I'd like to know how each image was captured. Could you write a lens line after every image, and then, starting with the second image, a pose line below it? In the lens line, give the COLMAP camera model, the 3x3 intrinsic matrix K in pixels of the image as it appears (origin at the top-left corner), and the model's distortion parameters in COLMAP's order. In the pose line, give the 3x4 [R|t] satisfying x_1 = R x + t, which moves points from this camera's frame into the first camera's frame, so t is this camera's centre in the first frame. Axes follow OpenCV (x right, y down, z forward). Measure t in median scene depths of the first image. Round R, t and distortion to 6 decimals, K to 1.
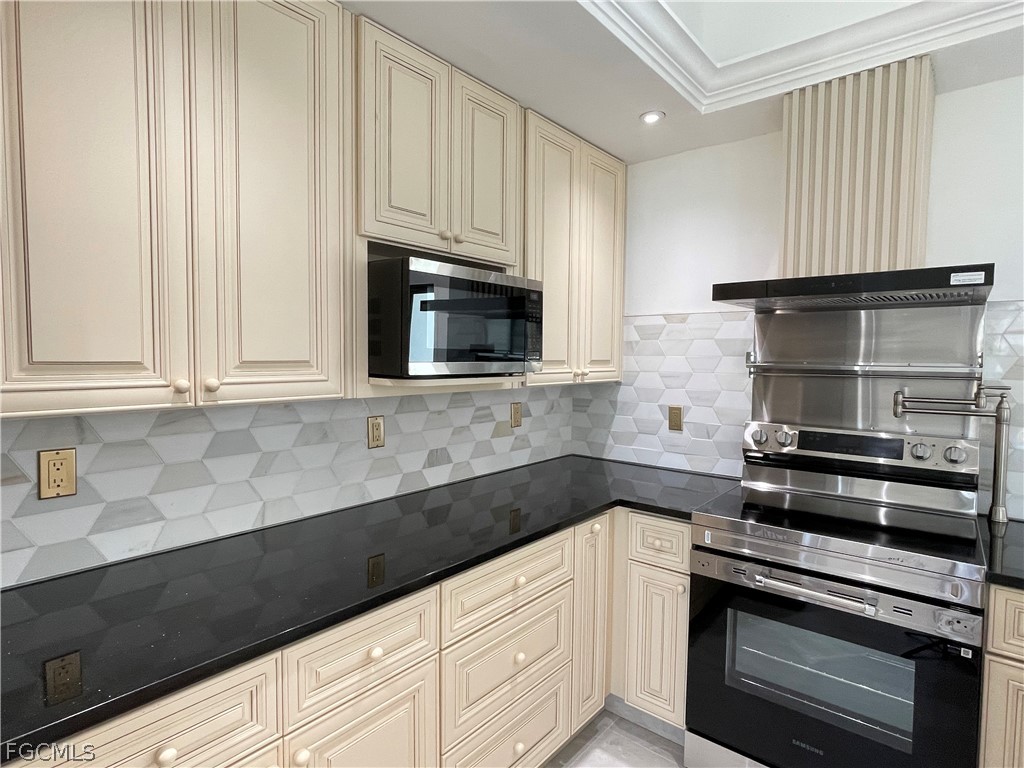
lens RADIAL K [[538.5, 0, 513.4], [0, 538.5, 381.9], [0, 0, 1]] dist [0.000280, -0.001517]
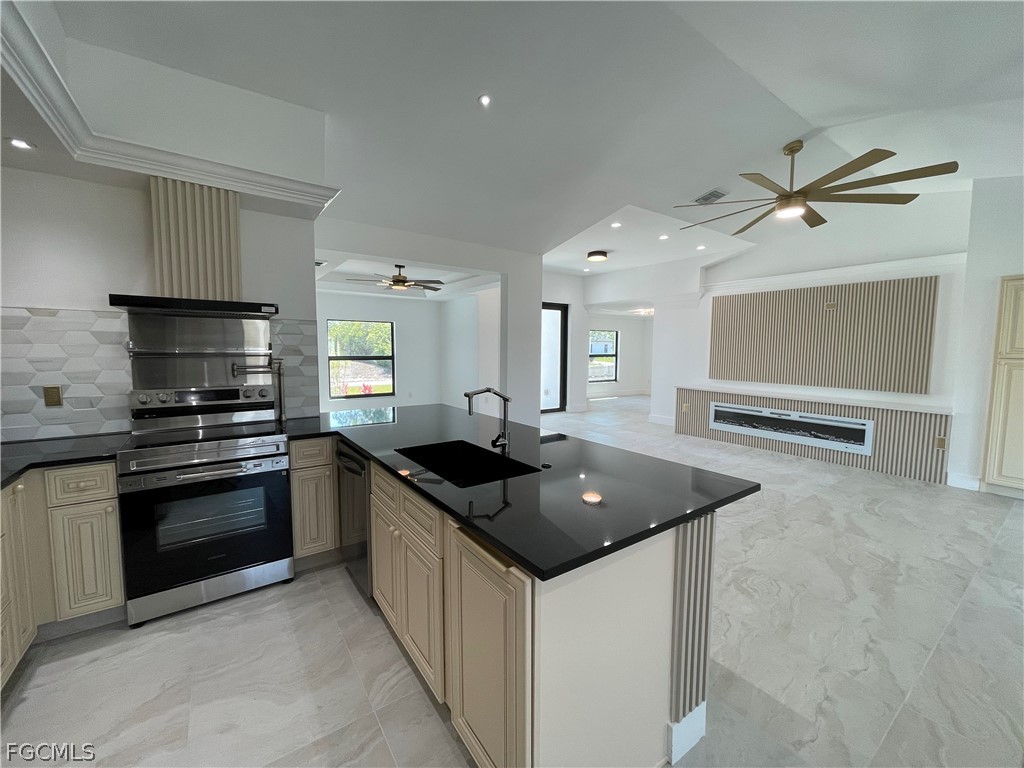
lens RADIAL K [[415.5, 0, 510.1], [0, 415.5, 382.5], [0, 0, 1]] dist [-0.008164, 0.004165]
pose [[0.254657, -0.086332, 0.963170, -0.398461], [0.042063, 0.996053, 0.078159, 0.010092], [-0.966116, 0.020611, 0.257283, -0.274064]]
